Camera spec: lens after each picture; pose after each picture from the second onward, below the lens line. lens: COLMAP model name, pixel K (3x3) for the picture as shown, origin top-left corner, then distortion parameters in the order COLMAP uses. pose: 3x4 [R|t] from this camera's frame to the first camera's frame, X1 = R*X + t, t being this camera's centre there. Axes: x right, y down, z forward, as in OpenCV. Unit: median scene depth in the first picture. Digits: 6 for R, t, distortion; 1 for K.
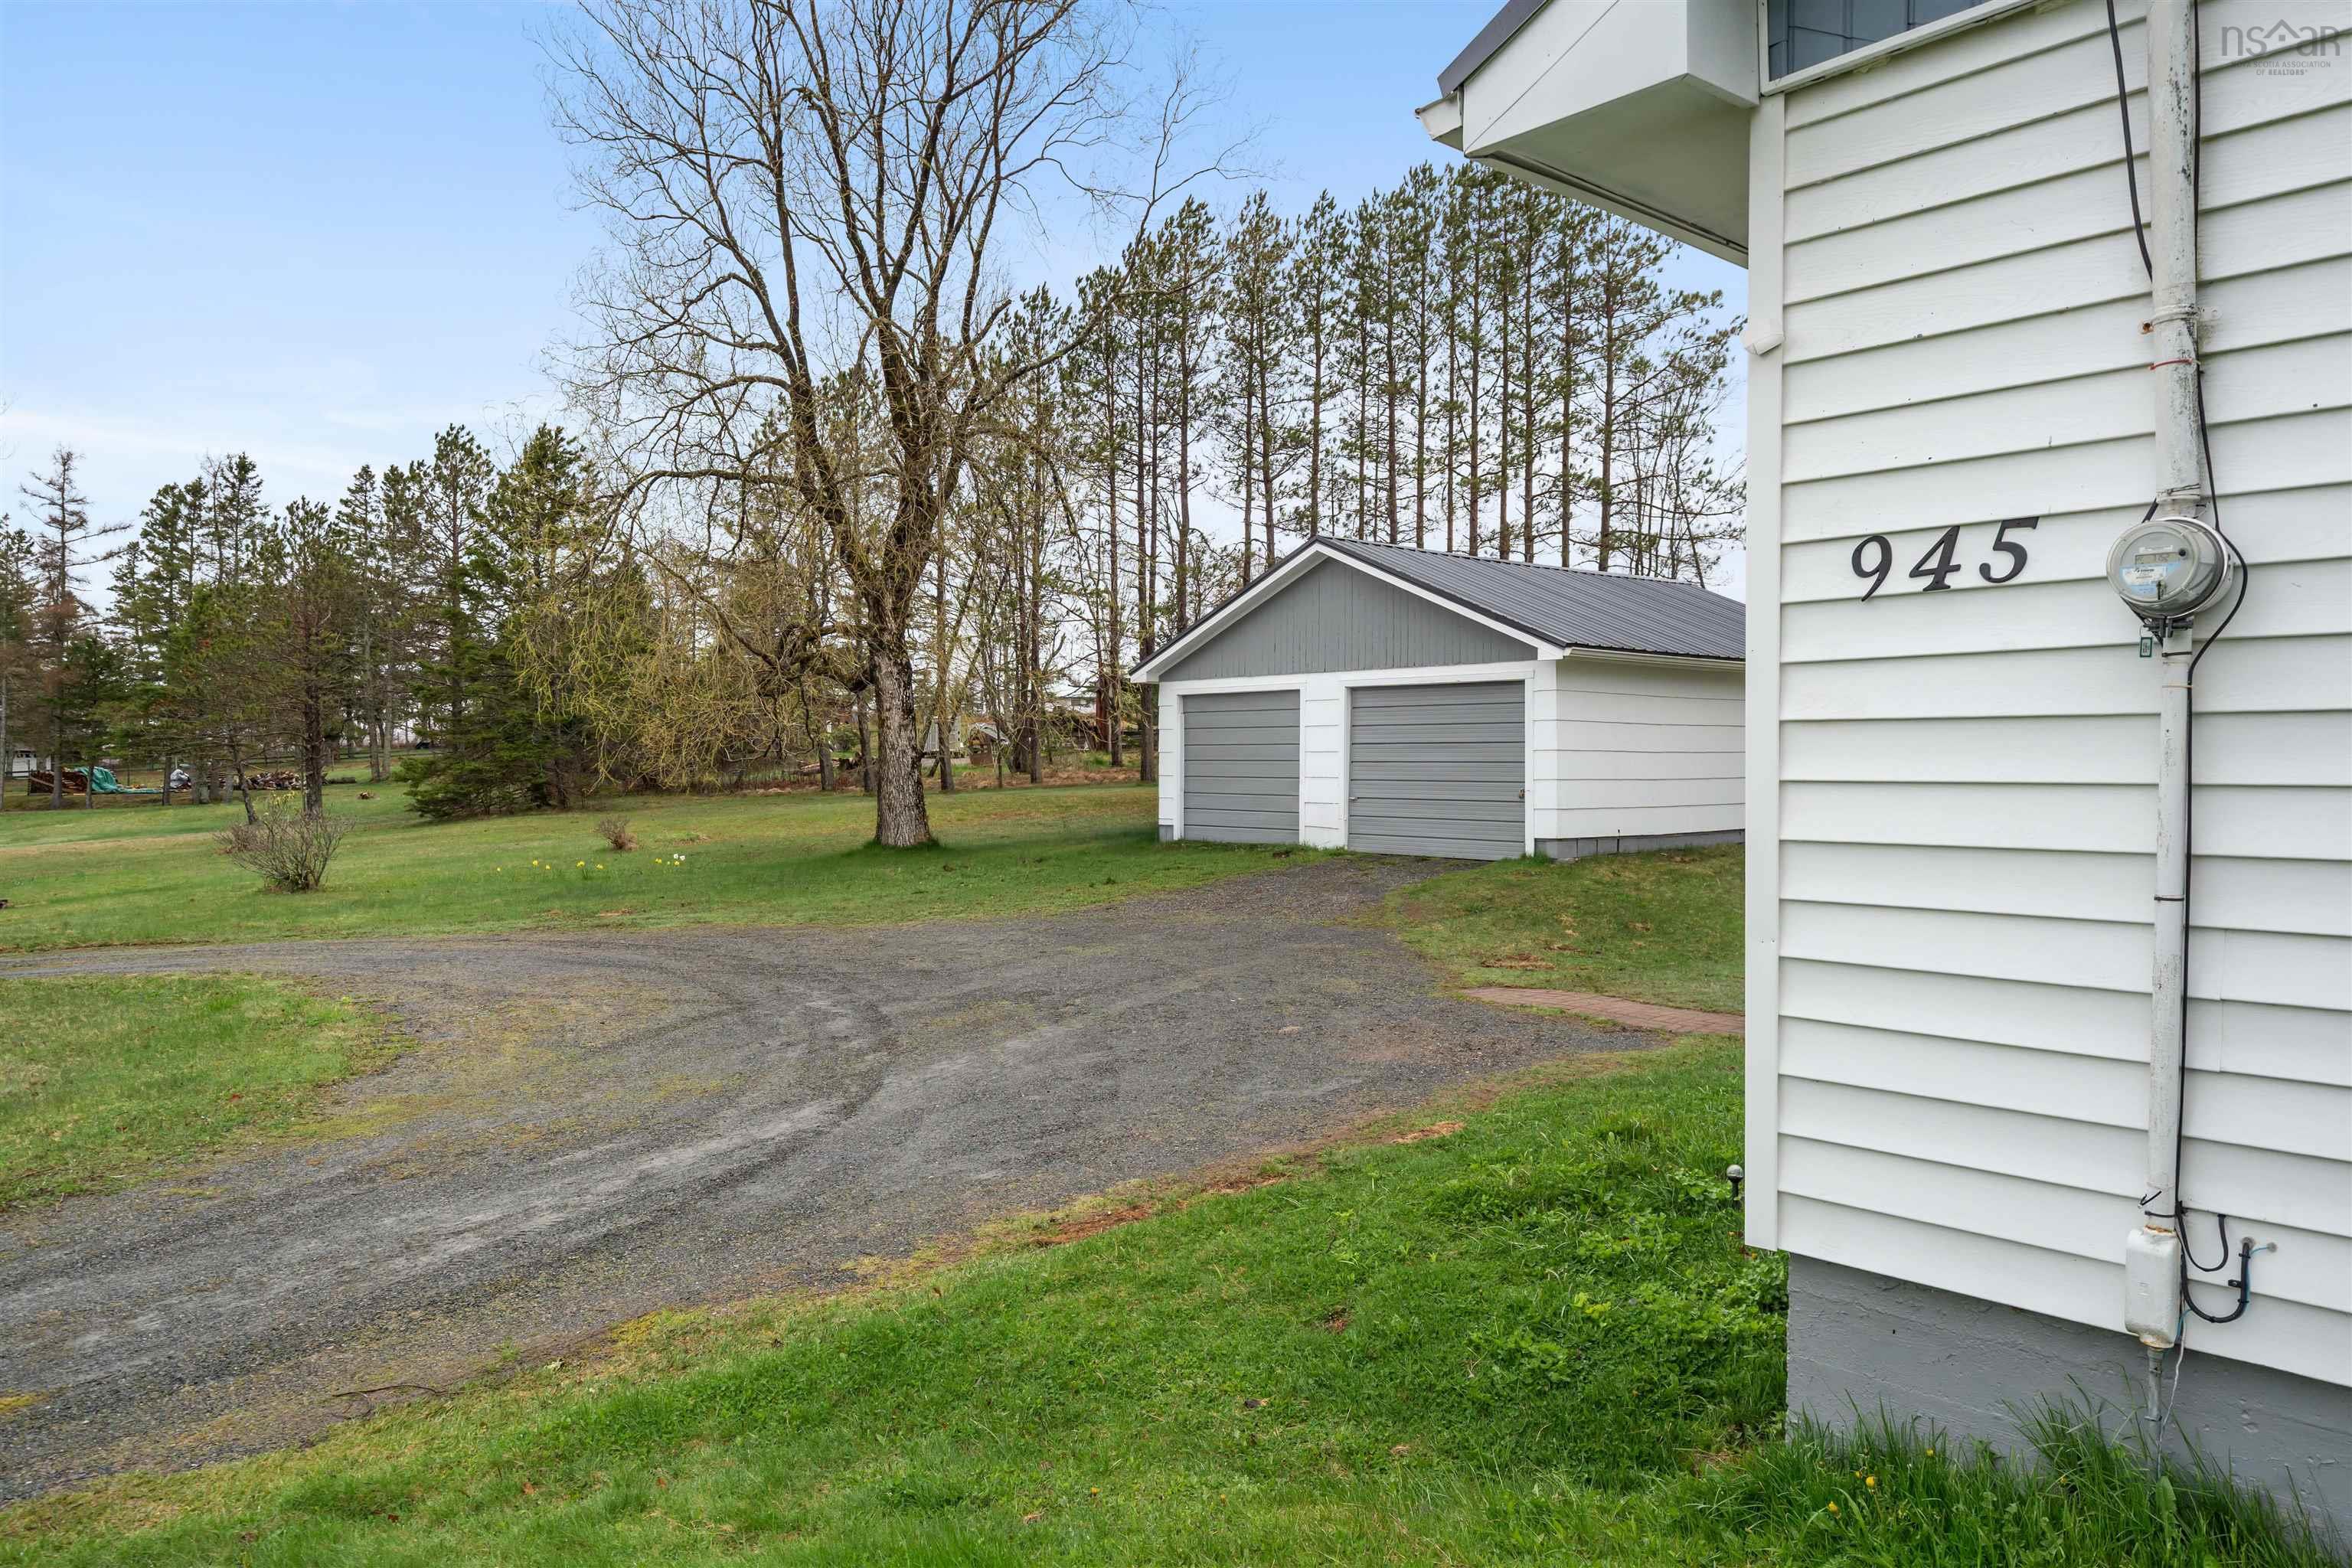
lens RADIAL K [[1537.5, 0, 1176.0], [0, 1537.5, 784.0], [0, 0, 1]] dist [-0.001614, -0.001266]
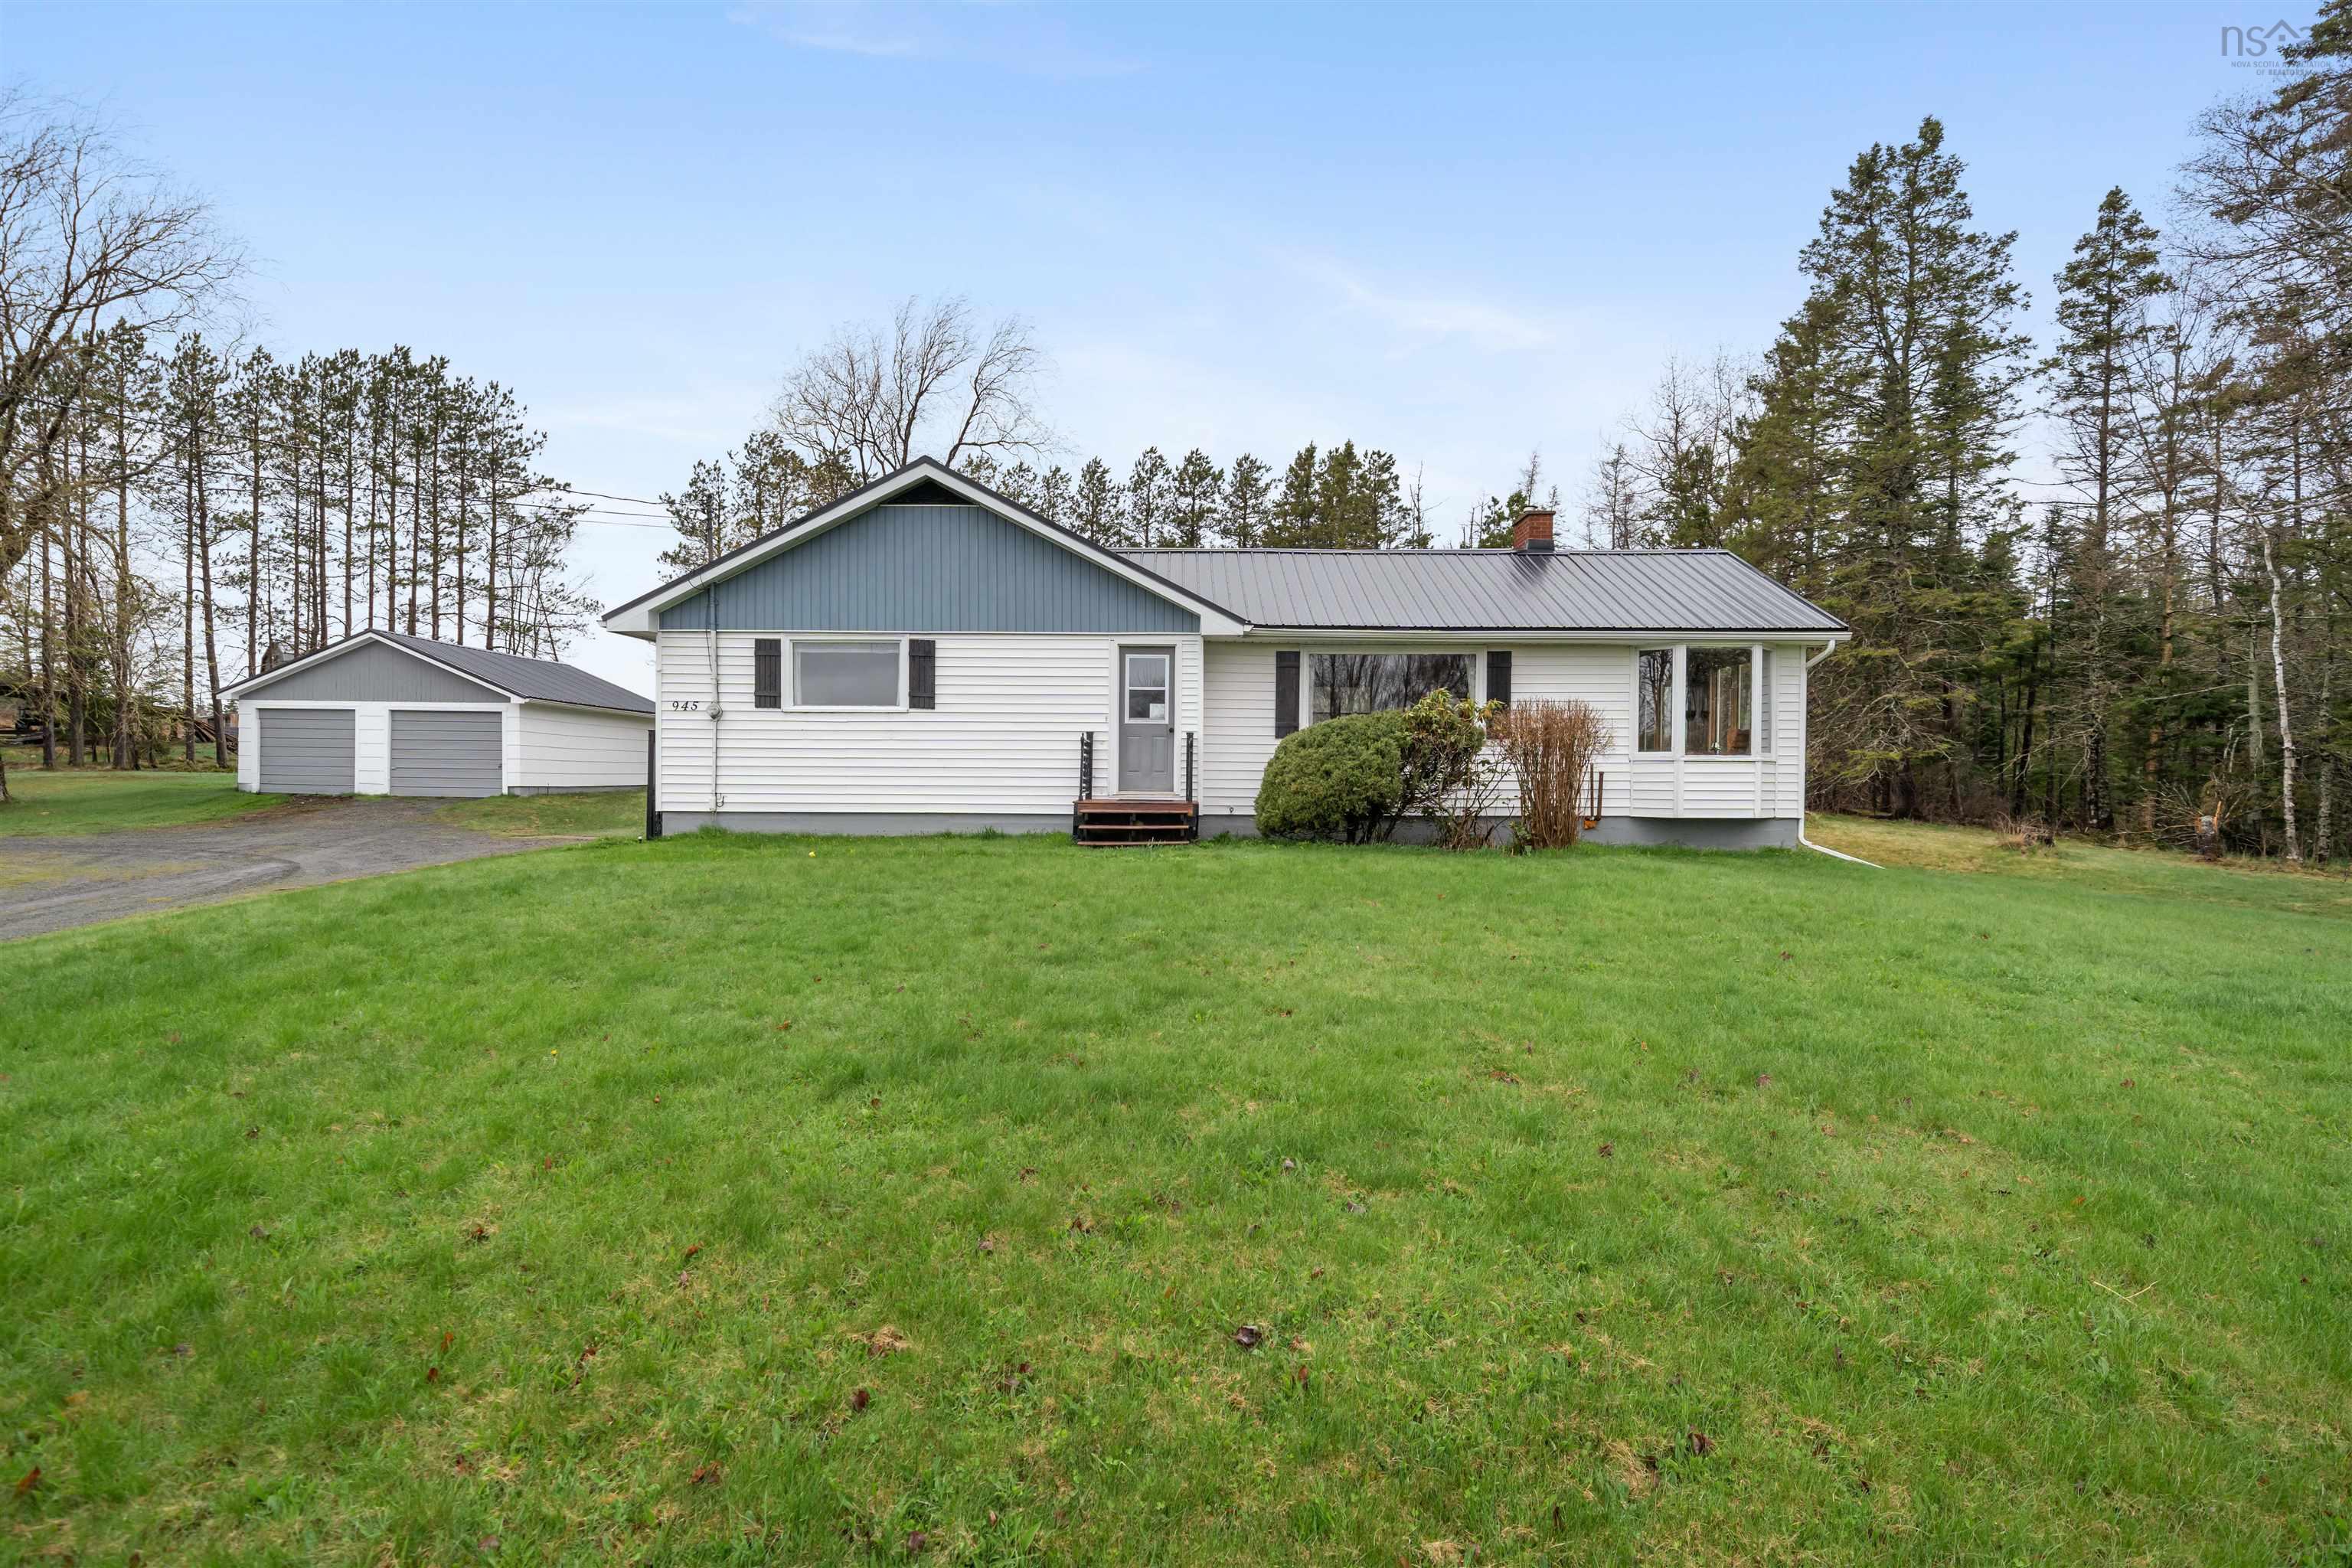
lens RADIAL K [[1123.2, 0, 1176.0], [0, 1123.2, 784.0], [0, 0, 1]] dist [0.001442, 0.000078]
pose [[0.651264, 0.004117, 0.758840, -0.140419], [0.001767, 0.999974, -0.006941, 0.018110], [-0.758849, 0.005861, 0.651240, -0.292686]]
